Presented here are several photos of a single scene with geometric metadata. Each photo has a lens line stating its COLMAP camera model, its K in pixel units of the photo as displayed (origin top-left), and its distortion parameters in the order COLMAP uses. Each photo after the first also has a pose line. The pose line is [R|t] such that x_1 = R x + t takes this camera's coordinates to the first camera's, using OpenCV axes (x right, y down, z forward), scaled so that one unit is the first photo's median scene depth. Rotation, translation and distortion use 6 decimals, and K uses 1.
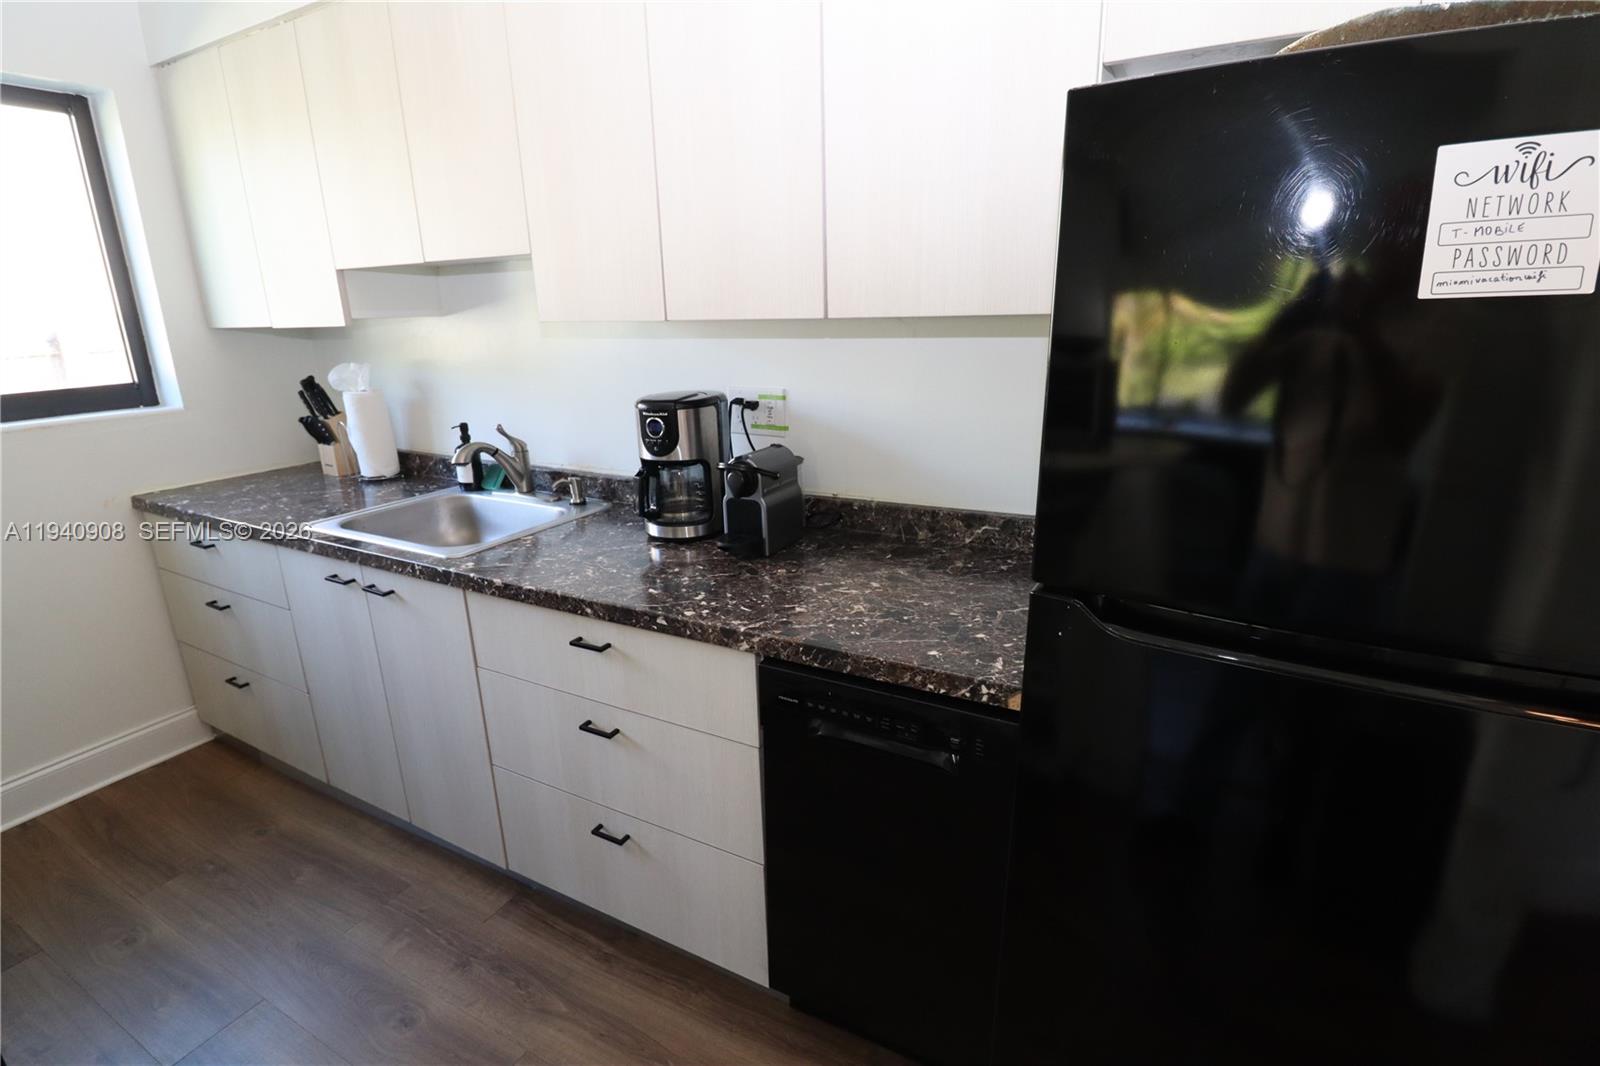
lens RADIAL K [[744.3, 0, 803.2], [0, 744.3, 514.2], [0, 0, 1]] dist [0.005418, -0.015609]
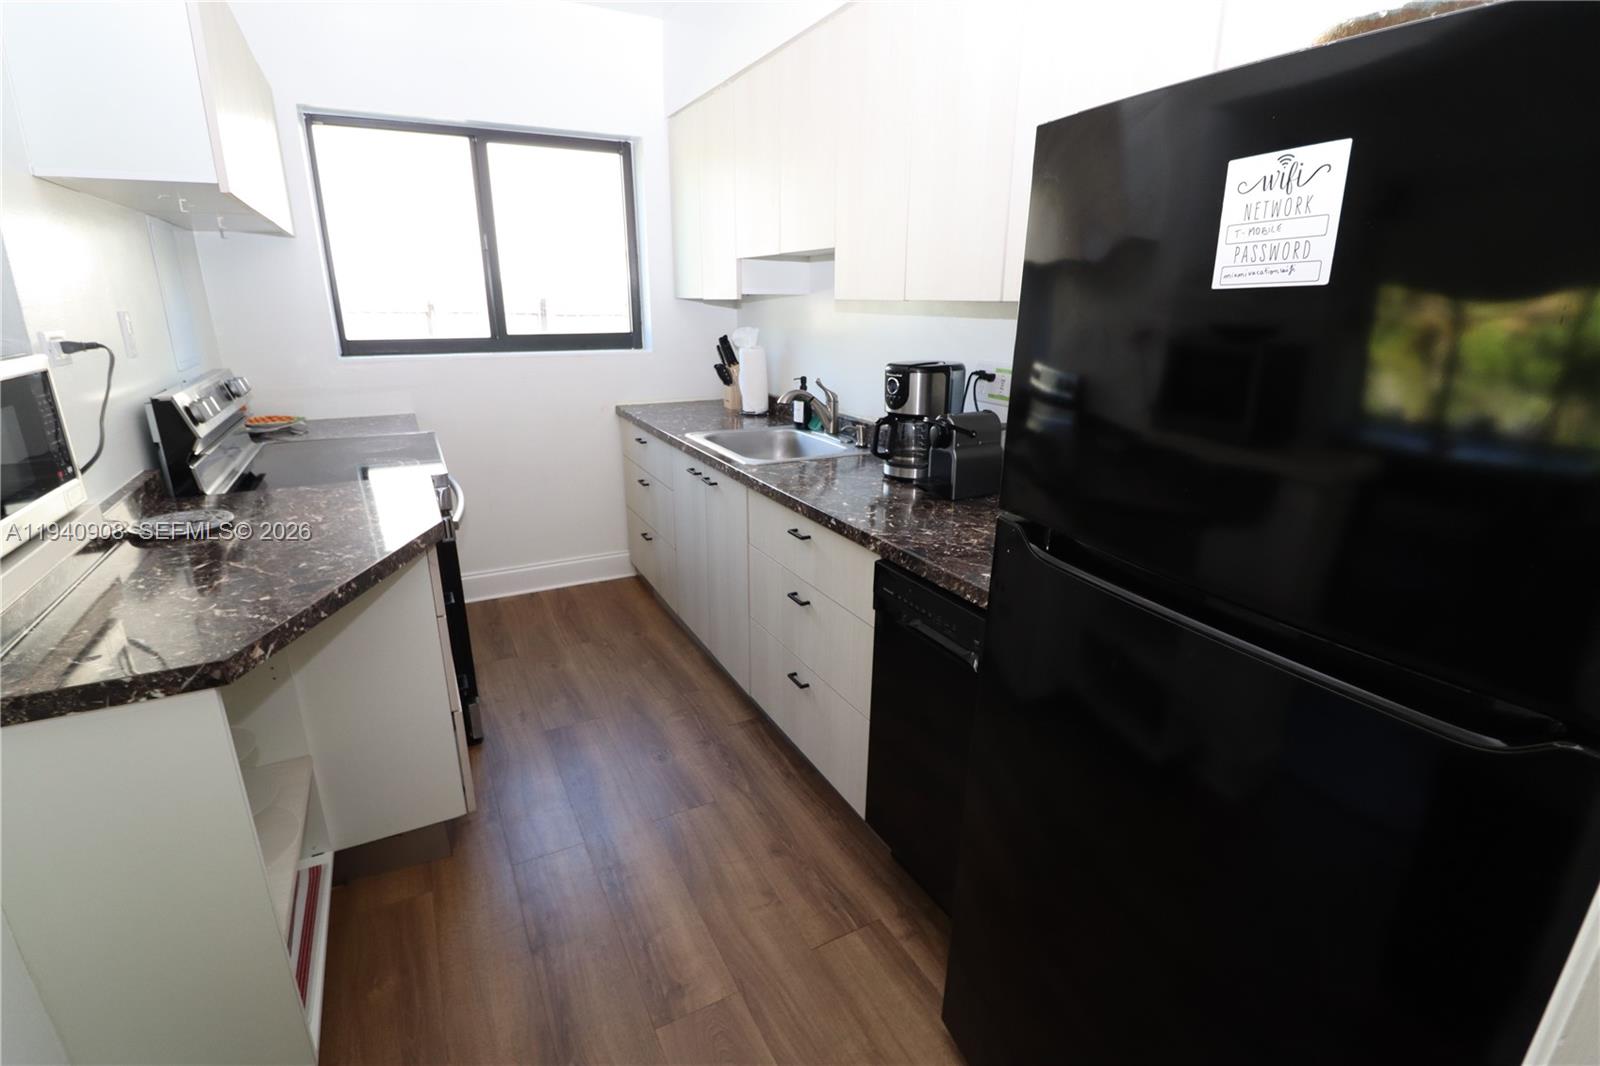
lens RADIAL K [[744.3, 0, 803.2], [0, 744.3, 514.2], [0, 0, 1]] dist [0.005418, -0.015609]
pose [[0.831142, 0.179119, -0.526421, 0.372567], [-0.169767, 0.983237, 0.066517, 0.038670], [0.529511, 0.034084, 0.847618, -0.138740]]
